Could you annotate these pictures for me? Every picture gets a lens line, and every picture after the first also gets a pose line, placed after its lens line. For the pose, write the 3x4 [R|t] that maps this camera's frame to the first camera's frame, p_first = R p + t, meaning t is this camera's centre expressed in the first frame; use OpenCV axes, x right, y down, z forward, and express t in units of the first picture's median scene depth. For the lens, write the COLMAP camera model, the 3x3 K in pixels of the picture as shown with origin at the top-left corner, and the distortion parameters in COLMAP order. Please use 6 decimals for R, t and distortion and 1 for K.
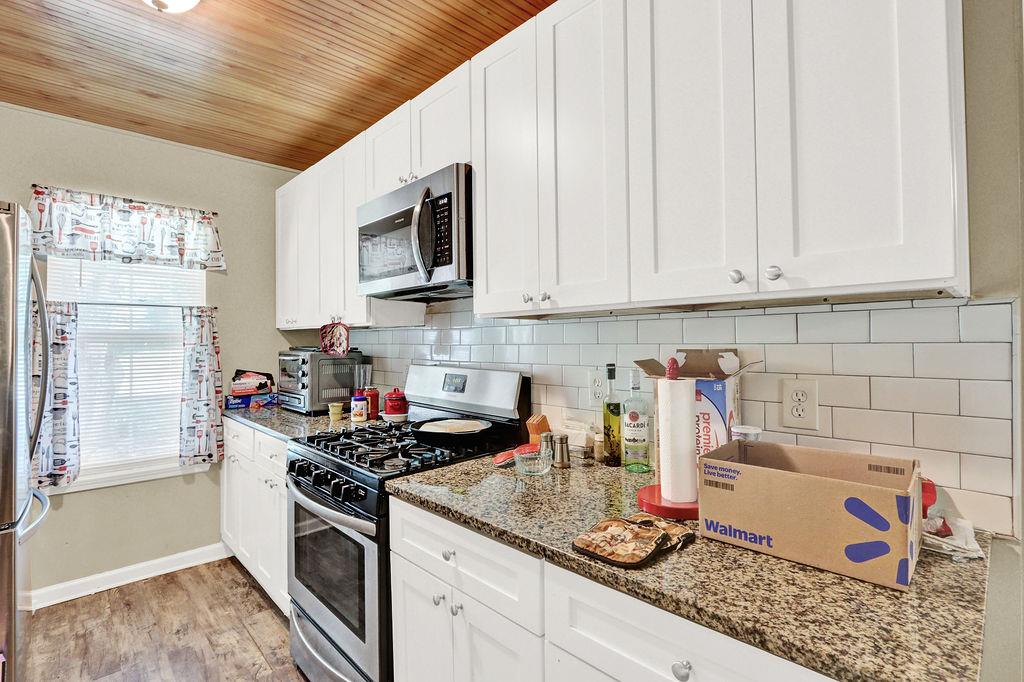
lens RADIAL K [[486.4, 0, 503.3], [0, 486.4, 334.5], [0, 0, 1]] dist [-0.018168, 0.004542]
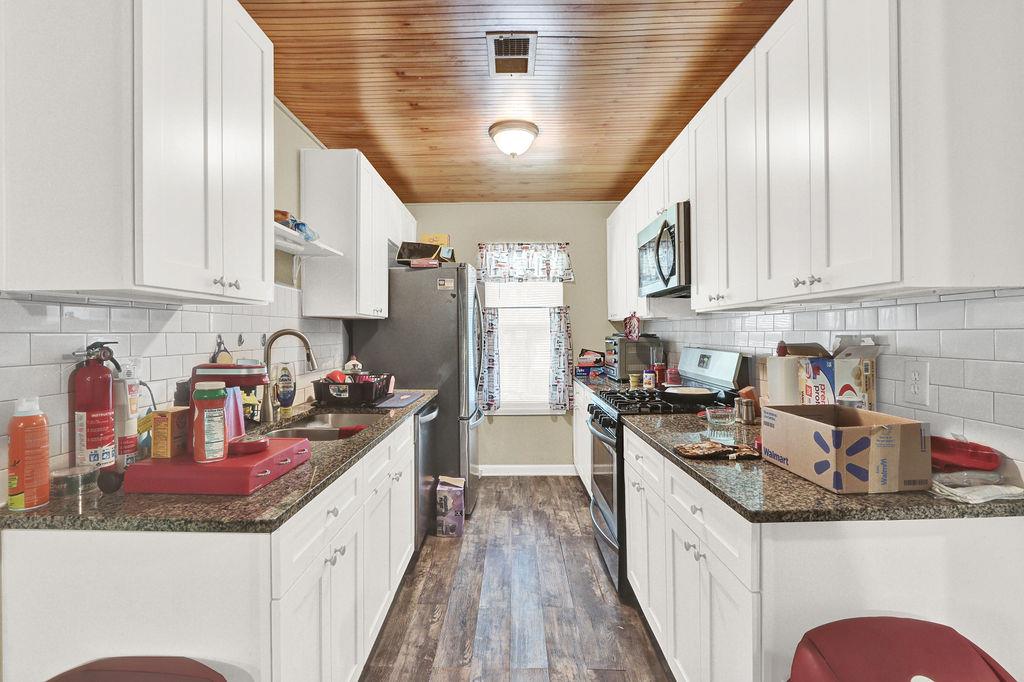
lens RADIAL K [[486.4, 0, 503.3], [0, 486.4, 334.5], [0, 0, 1]] dist [-0.018168, 0.004542]
pose [[0.717928, 0.004396, -0.696103, 0.356540], [0.012896, 0.999724, 0.019614, -0.003095], [0.695998, -0.023059, 0.717674, -0.255266]]
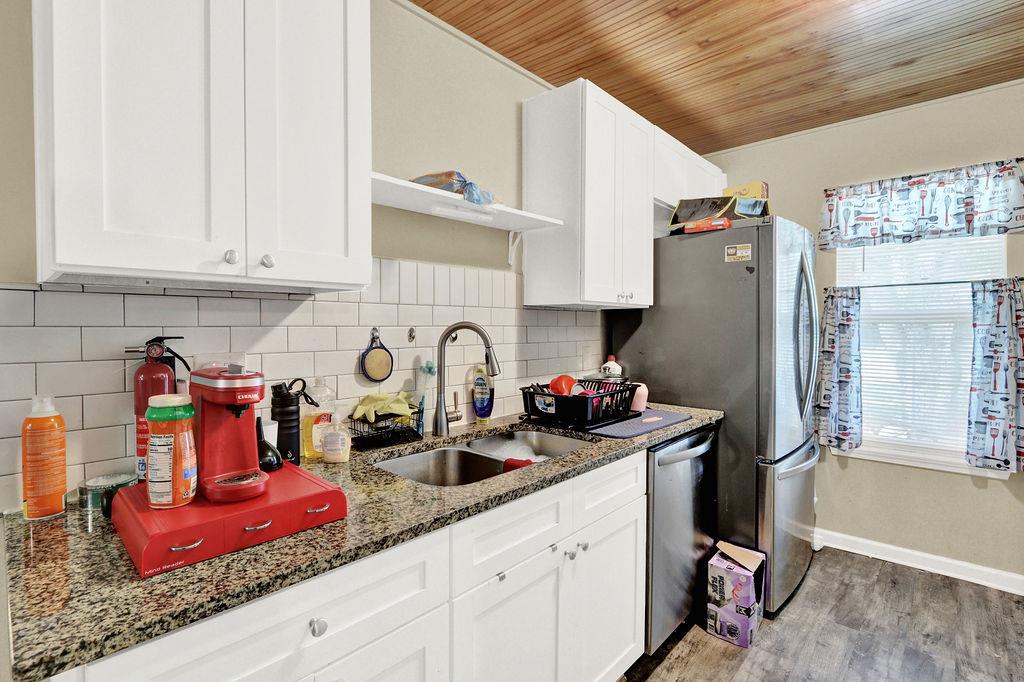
lens RADIAL K [[486.4, 0, 503.3], [0, 486.4, 334.5], [0, 0, 1]] dist [-0.018168, 0.004542]
pose [[0.060457, 0.020858, -0.997953, 0.160495], [0.018097, 0.999594, 0.021989, 0.003346], [0.998007, -0.019389, 0.060055, 0.123714]]
